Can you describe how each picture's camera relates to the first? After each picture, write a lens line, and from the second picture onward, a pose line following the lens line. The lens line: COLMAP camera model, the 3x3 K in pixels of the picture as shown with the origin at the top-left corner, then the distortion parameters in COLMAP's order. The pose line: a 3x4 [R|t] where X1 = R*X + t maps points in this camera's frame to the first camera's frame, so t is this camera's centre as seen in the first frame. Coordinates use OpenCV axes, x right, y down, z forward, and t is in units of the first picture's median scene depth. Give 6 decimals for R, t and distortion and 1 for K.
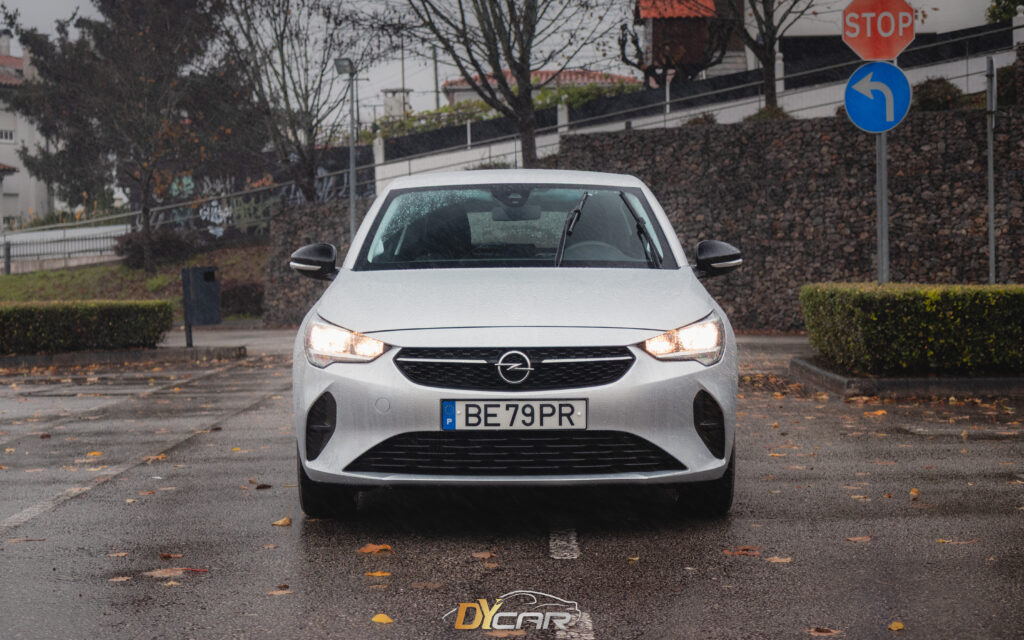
lens RADIAL K [[2118.9, 0, 512.0], [0, 2118.9, 320.0], [0, 0, 1]] dist [0.074505, 0.363733]
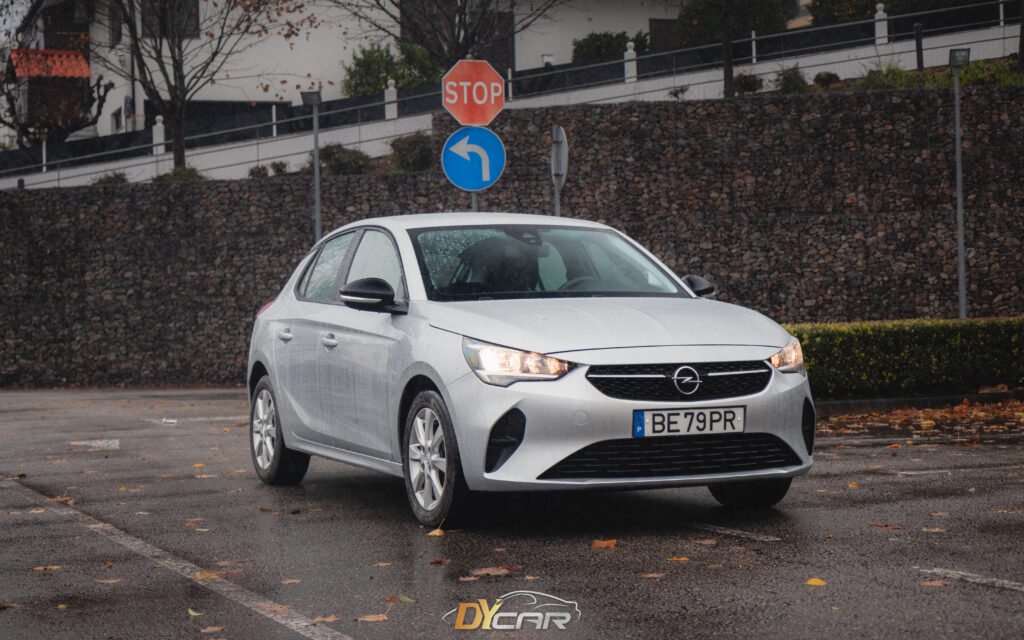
lens RADIAL K [[2118.9, 0, 512.0], [0, 2118.9, 320.0], [0, 0, 1]] dist [0.074505, 0.363733]
pose [[0.908711, -0.011363, 0.417271, -0.173437], [0.024891, 0.999326, -0.026994, 0.005656], [-0.416683, 0.034916, 0.908381, -0.000588]]
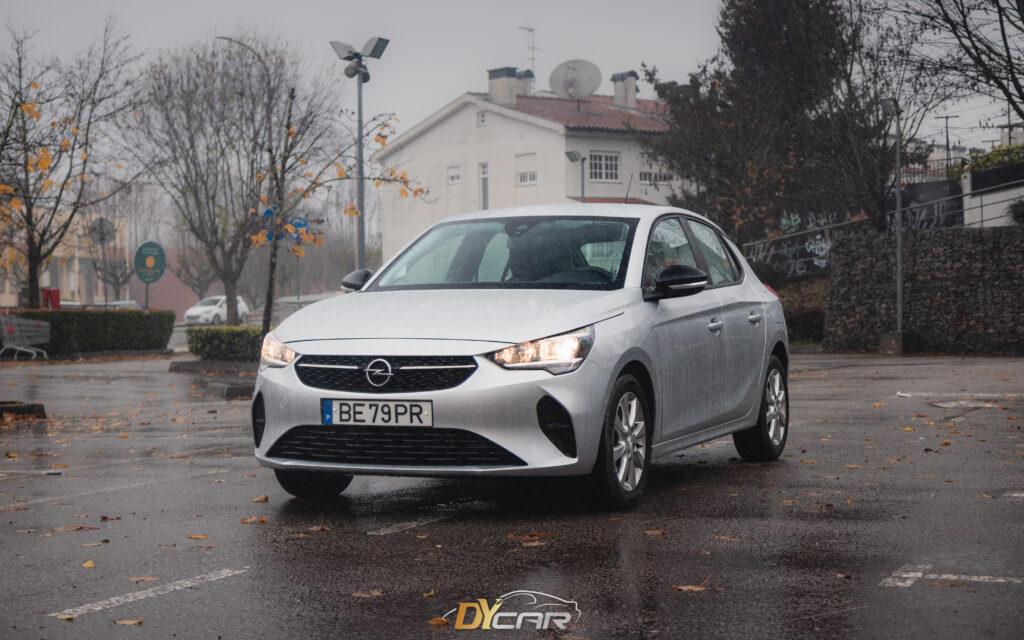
lens RADIAL K [[2018.4, 0, 496.5], [0, 2018.4, 319.9], [0, 0, 1]] dist [-0.003372, -0.015456]
pose [[0.916291, 0.004646, -0.400487, 0.157562], [-0.010516, 0.999867, -0.012462, 0.001927], [0.400376, 0.015630, 0.916218, -0.000871]]
